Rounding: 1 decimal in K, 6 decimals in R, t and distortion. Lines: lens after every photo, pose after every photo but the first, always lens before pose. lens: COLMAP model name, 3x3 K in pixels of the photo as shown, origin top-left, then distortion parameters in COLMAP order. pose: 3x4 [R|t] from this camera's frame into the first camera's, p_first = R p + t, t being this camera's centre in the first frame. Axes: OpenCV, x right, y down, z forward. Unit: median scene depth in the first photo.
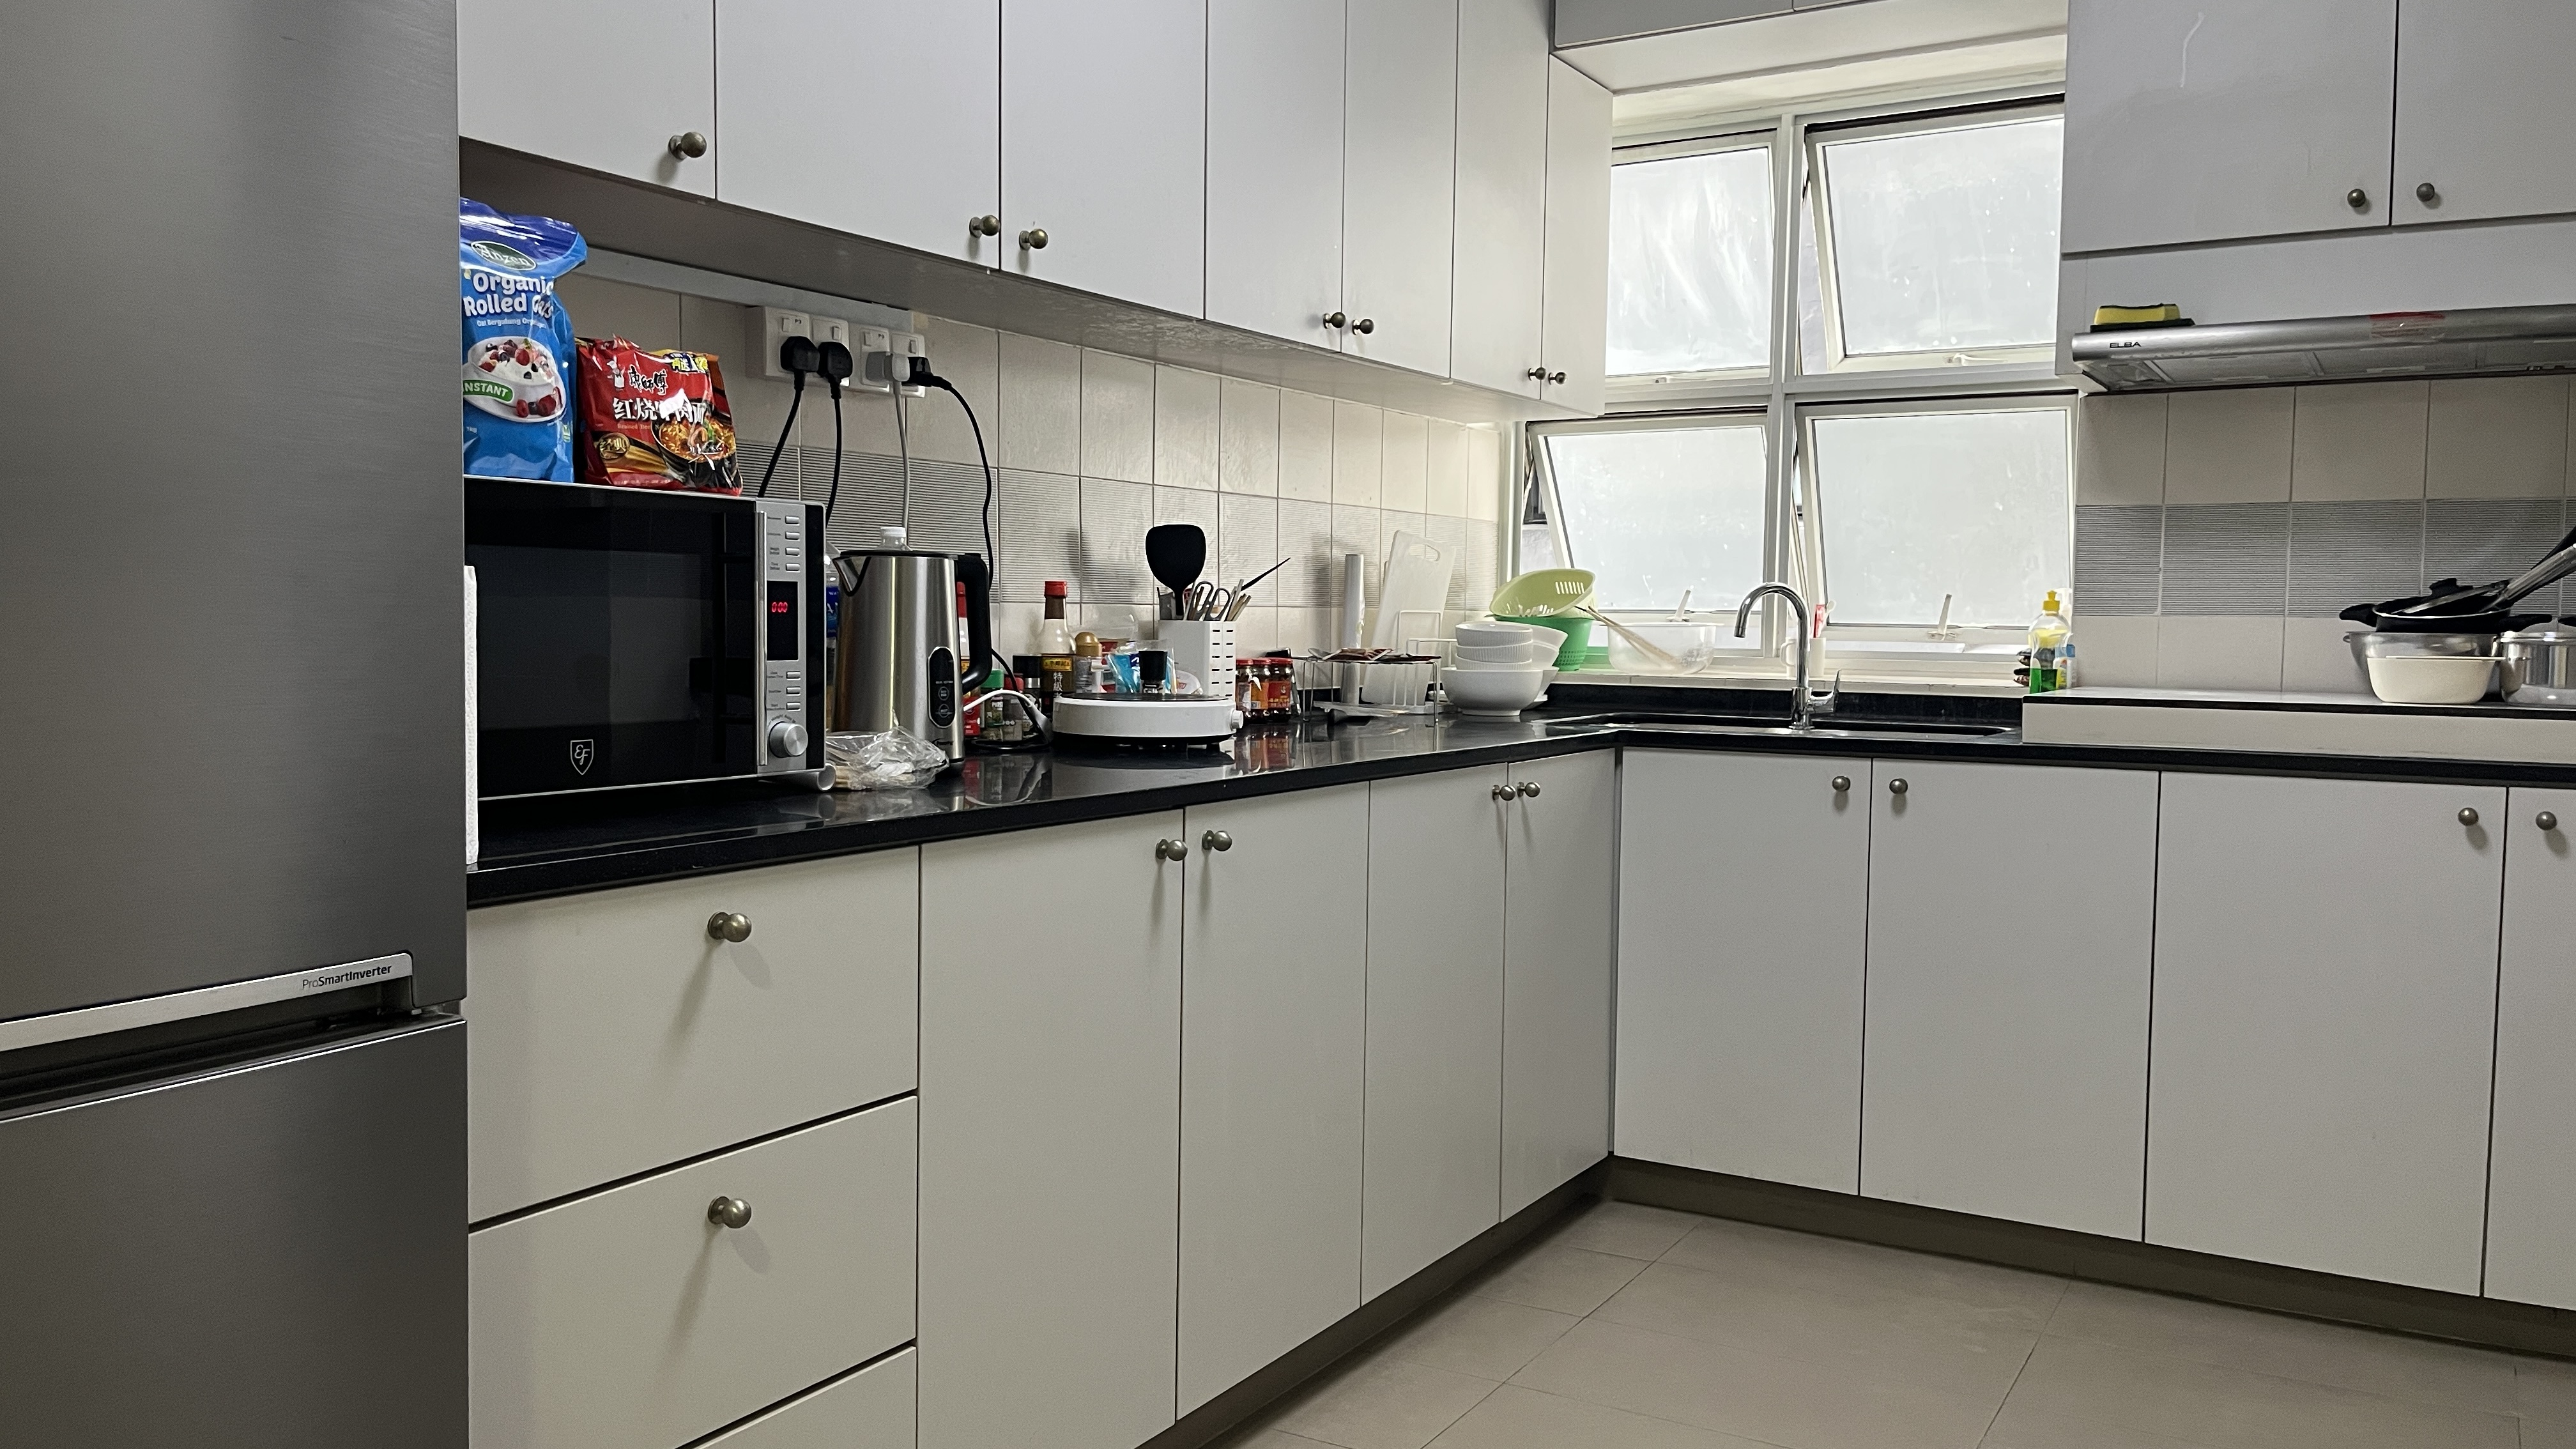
lens RADIAL K [[1946.0, 0, 1287.6], [0, 1946.0, 724.9], [0, 0, 1]] dist [-0.002193, -0.004293]
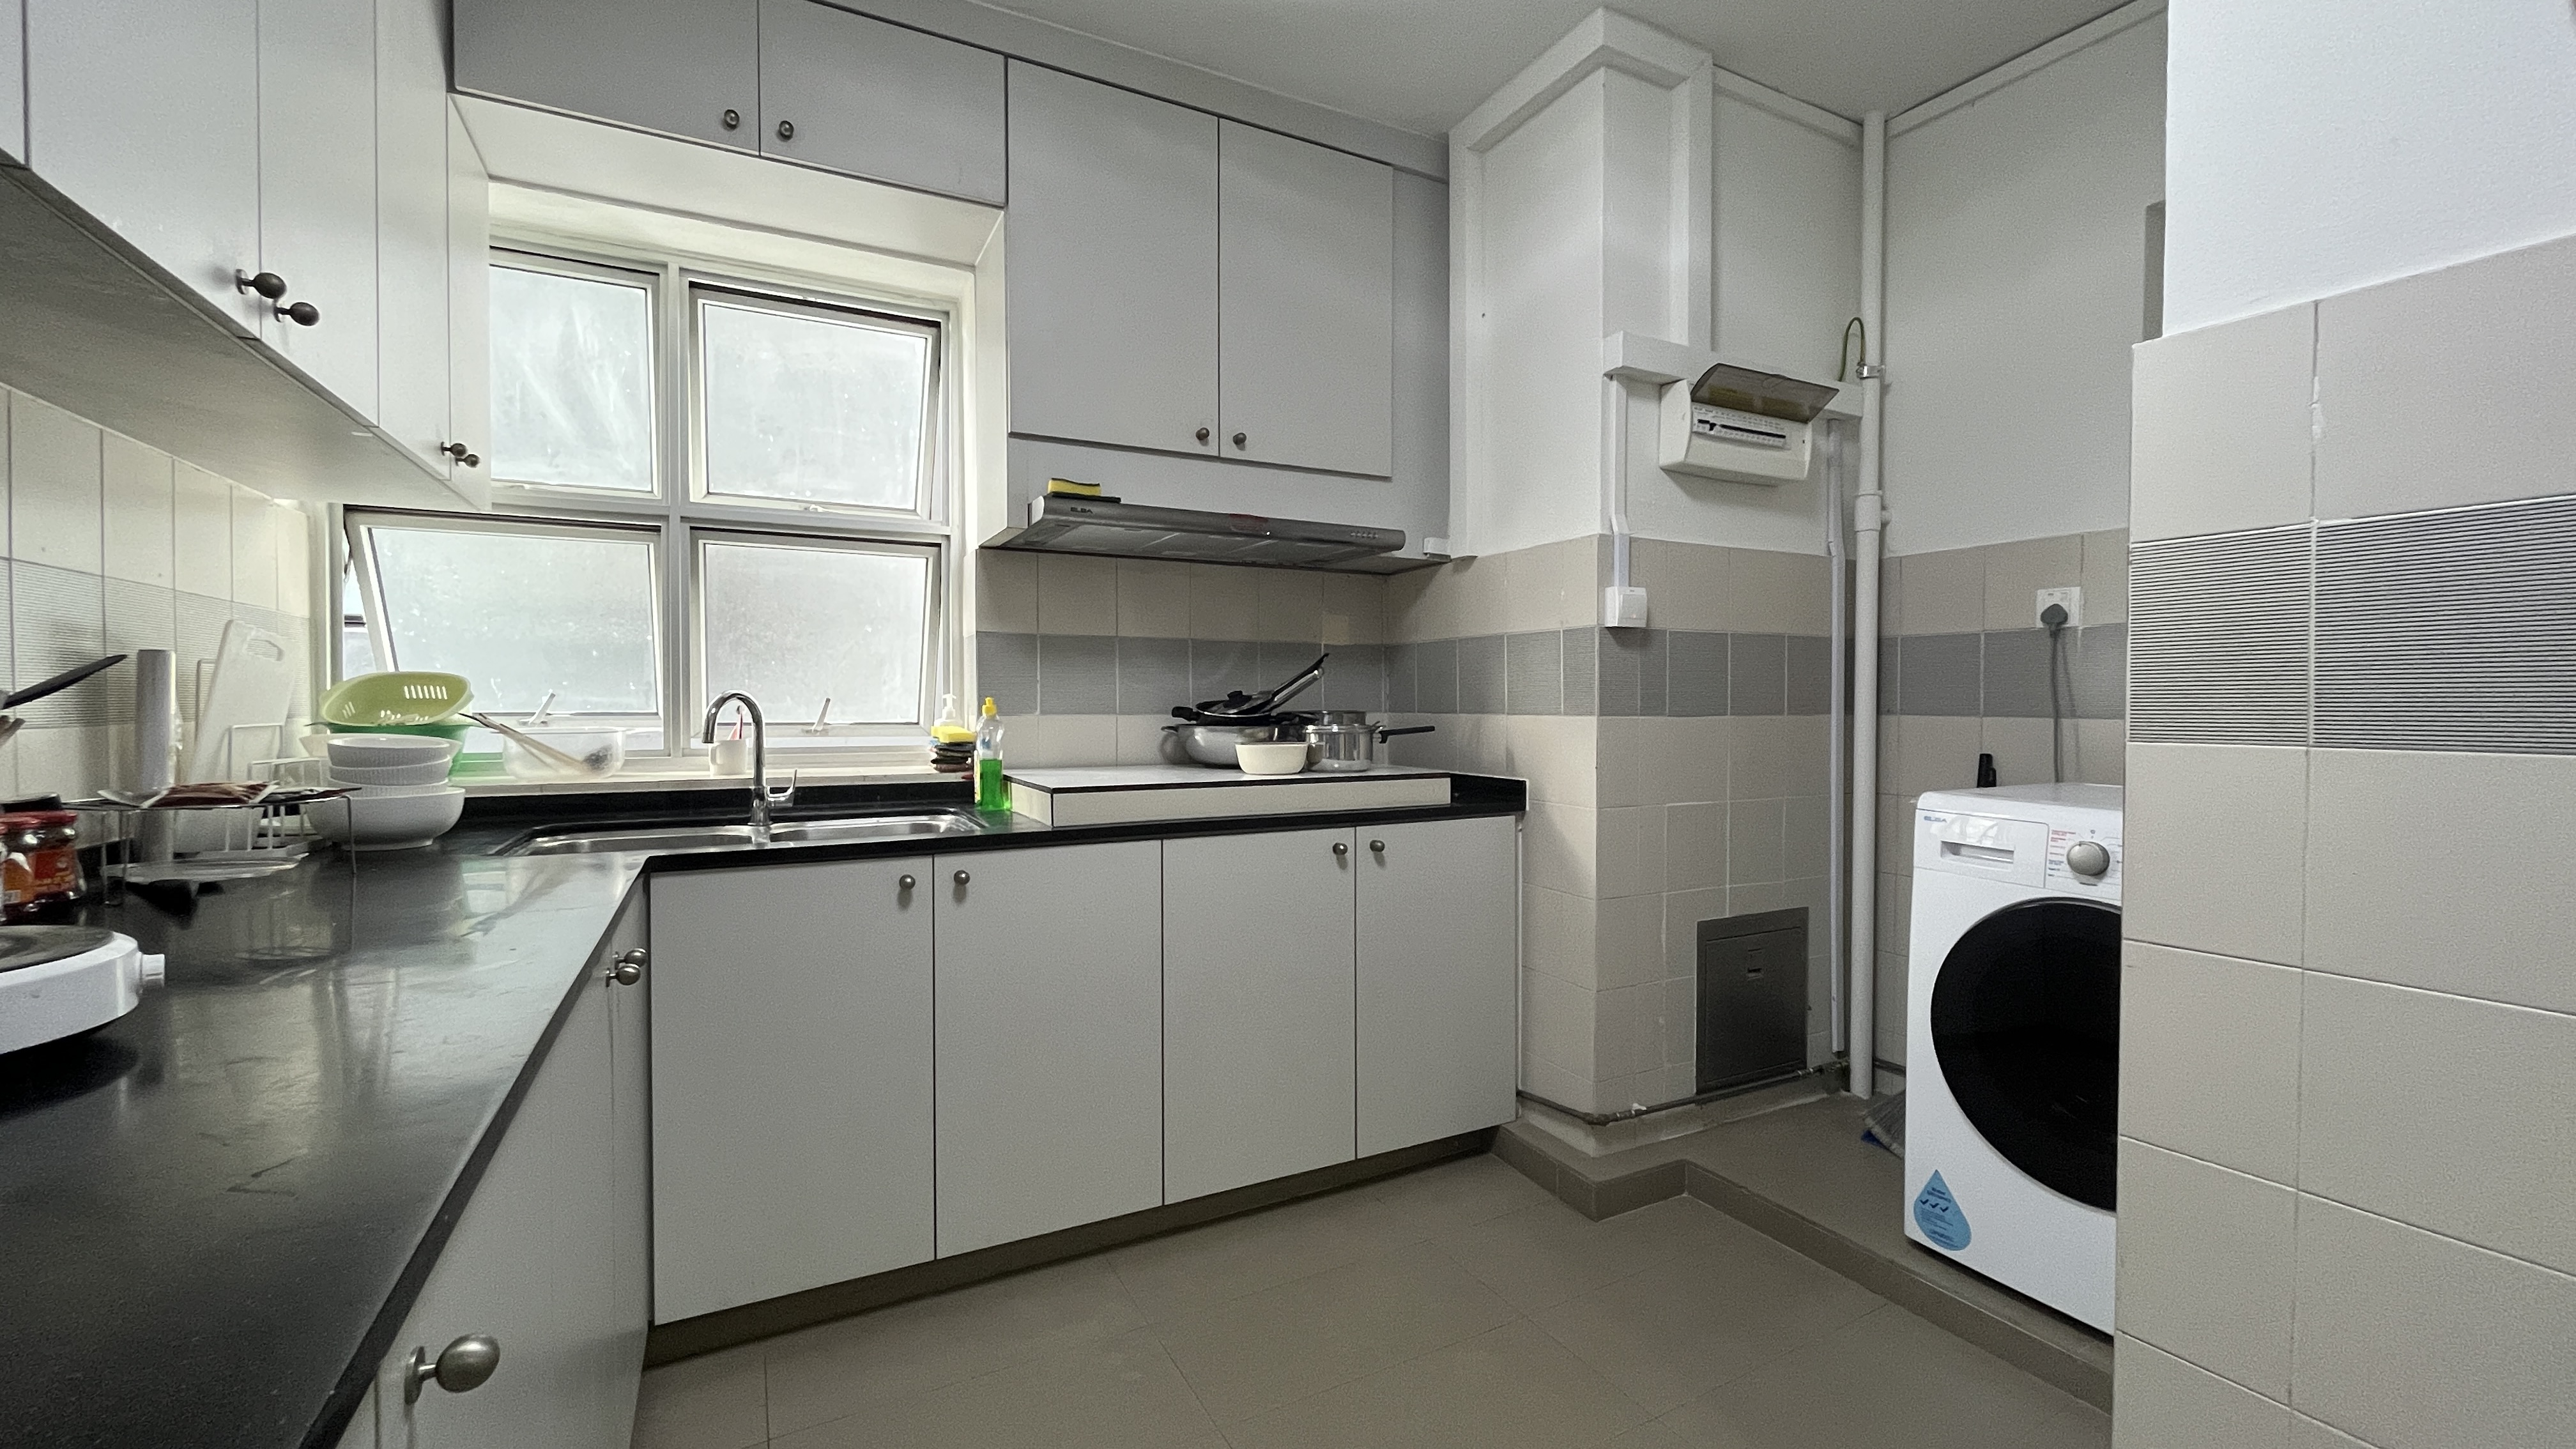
lens RADIAL K [[1030.9, 0, 1290.0], [0, 1030.9, 717.7], [0, 0, 1]] dist [-0.003725, 0.000594]
pose [[0.513892, -0.023544, 0.857532, -0.075601], [0.051434, 0.998671, -0.003404, -0.039839], [-0.856311, 0.045855, 0.514420, 0.443456]]
